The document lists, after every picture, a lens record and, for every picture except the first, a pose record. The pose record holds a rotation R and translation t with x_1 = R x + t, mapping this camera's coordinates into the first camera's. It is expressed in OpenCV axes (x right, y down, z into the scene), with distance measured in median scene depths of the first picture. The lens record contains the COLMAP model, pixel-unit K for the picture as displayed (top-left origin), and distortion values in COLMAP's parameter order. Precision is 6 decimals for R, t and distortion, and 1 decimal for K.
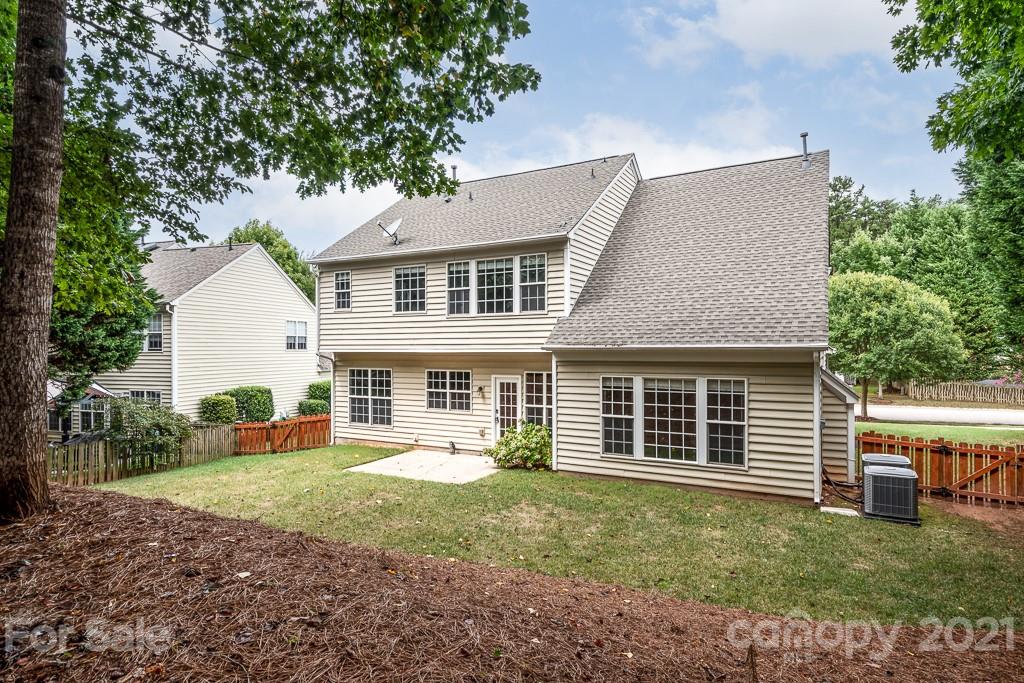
lens RADIAL K [[573.2, 0, 513.5], [0, 573.2, 343.4], [0, 0, 1]] dist [0.019459, -0.006784]
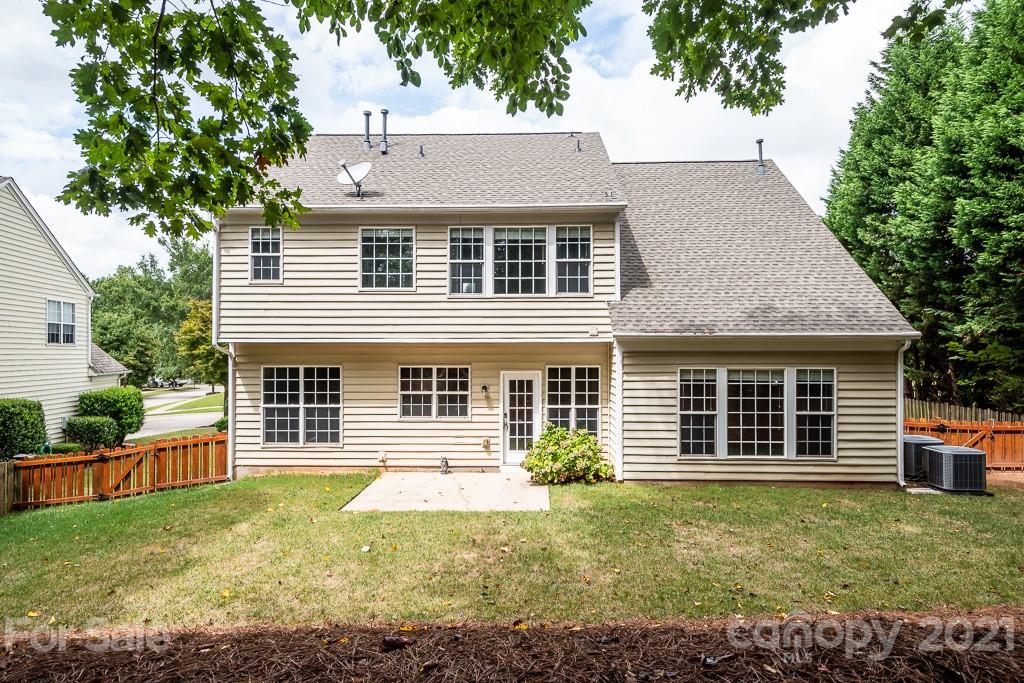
lens RADIAL K [[573.2, 0, 515.0], [0, 573.2, 347.3], [0, 0, 1]] dist [0.019459, -0.006784]
pose [[0.887860, 0.006083, 0.460073, -0.413363], [-0.006222, 0.999980, -0.001215, 0.023653], [-0.460072, -0.001784, 0.887880, 0.285595]]
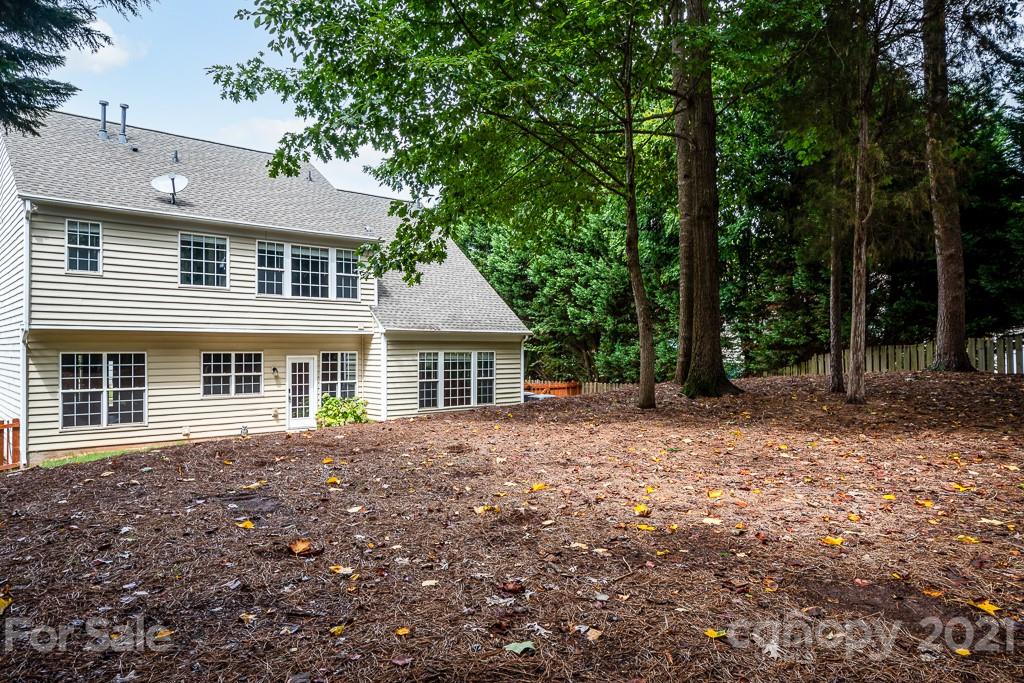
lens RADIAL K [[692.7, 0, 517.7], [0, 692.7, 347.6], [0, 0, 1]] dist [0.032102, -0.031130]
pose [[0.325865, 0.008768, 0.945376, -1.141768], [-0.004687, 0.999960, -0.007658, 0.050442], [-0.945405, -0.001936, 0.325893, 0.210074]]
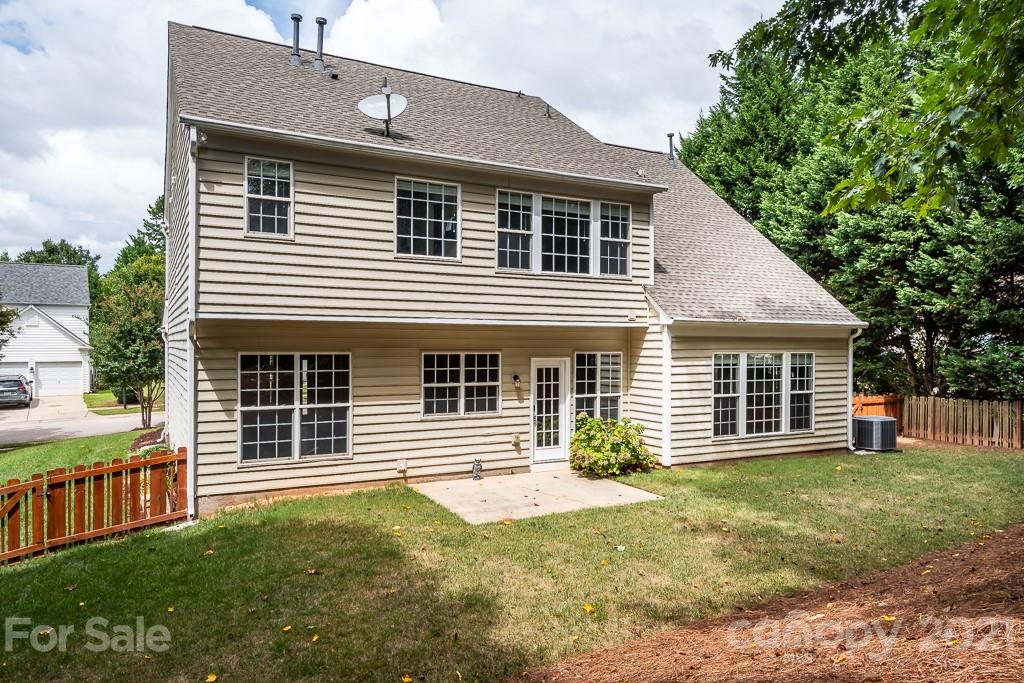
lens RADIAL K [[692.7, 0, 514.0], [0, 692.7, 347.6], [0, 0, 1]] dist [0.032102, -0.031130]
pose [[0.537531, 0.002304, 0.843241, -0.822315], [-0.011551, 0.999923, 0.004631, 0.040460], [-0.843165, -0.012229, 0.537516, 0.581082]]
